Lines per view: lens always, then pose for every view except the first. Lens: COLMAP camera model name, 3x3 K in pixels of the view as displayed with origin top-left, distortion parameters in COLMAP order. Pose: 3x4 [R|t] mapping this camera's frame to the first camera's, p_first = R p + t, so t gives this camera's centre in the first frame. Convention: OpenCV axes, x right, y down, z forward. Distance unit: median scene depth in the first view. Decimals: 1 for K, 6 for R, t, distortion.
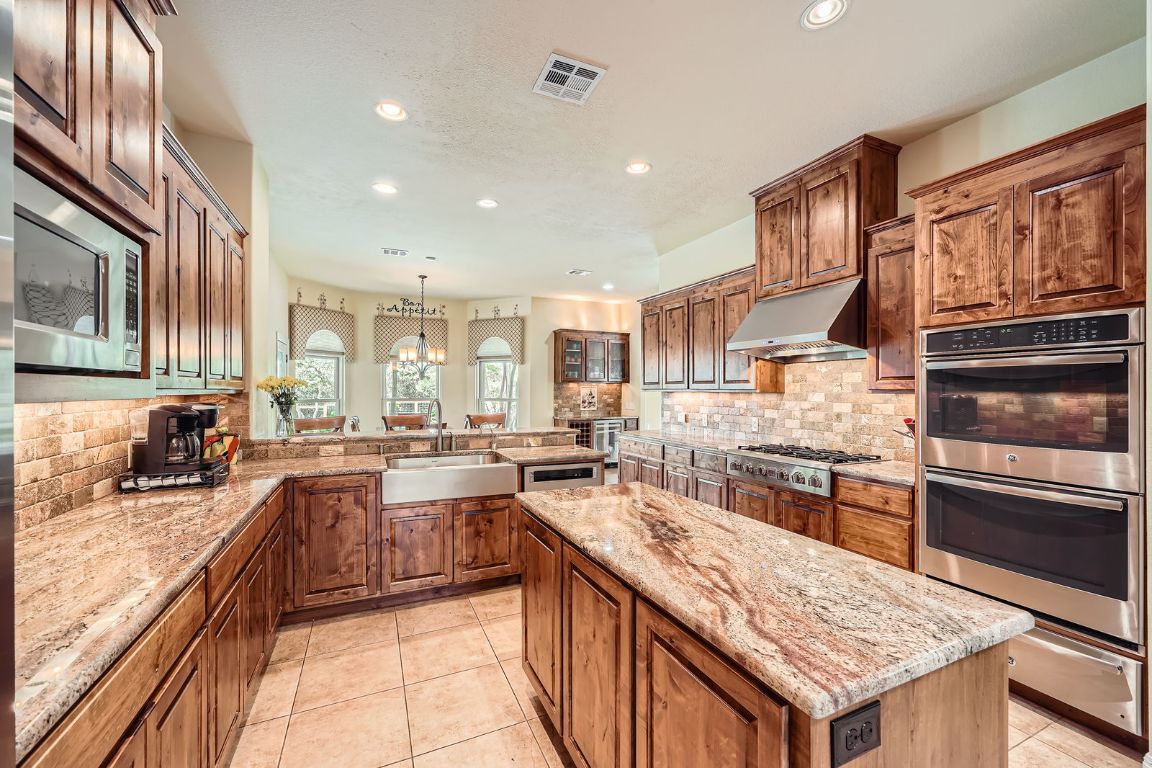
lens RADIAL K [[458.4, 0, 575.8], [0, 458.4, 389.4], [0, 0, 1]] dist [-0.000249, 0.000016]
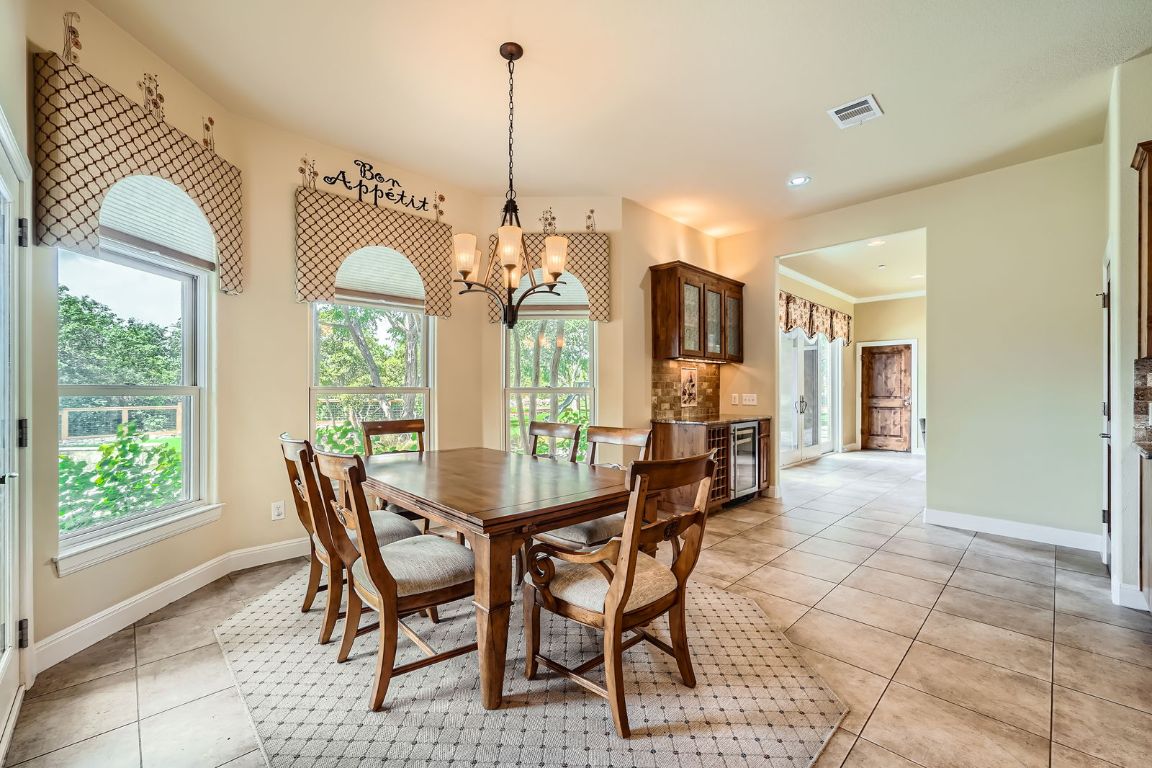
lens RADIAL K [[466.1, 0, 576.0], [0, 466.1, 384.0], [0, 0, 1]] dist [-0.000855, -0.000182]
pose [[0.943569, 0.003426, 0.331158, -0.323348], [-0.002635, 0.999993, -0.002838, 0.018096], [-0.331165, 0.001805, 0.943571, 0.496318]]
